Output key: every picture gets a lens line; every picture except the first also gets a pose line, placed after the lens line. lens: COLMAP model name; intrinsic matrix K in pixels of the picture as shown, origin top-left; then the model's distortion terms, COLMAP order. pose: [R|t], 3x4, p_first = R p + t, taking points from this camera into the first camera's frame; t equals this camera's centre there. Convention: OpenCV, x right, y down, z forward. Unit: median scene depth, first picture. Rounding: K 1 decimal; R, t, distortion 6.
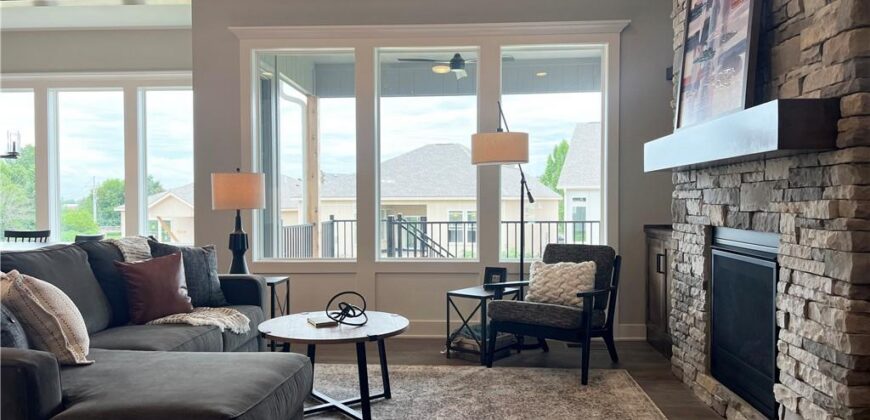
lens RADIAL K [[647.2, 0, 435.0], [0, 647.2, 210.0], [0, 0, 1]] dist [0.061137, -0.077593]
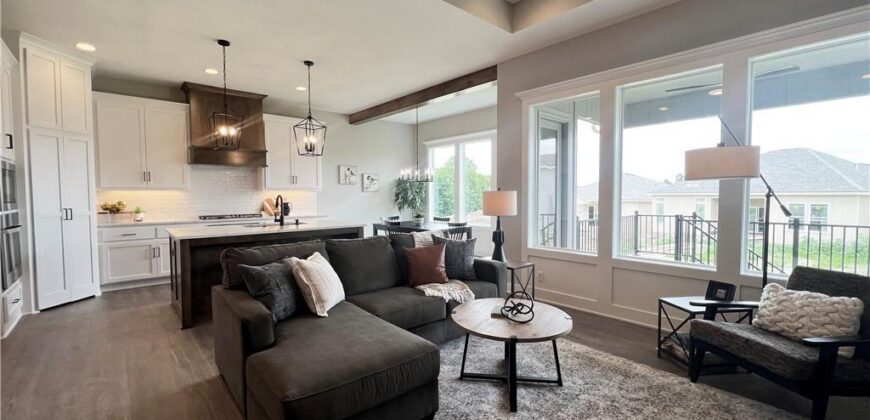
lens RADIAL K [[357.0, 0, 435.0], [0, 357.0, 210.0], [0, 0, 1]] dist [-0.000988, -0.000512]
pose [[0.710440, 0.030305, -0.703105, 0.170191], [-0.008377, 0.999366, 0.034609, -0.039910], [0.703708, -0.018698, 0.710243, 0.307432]]
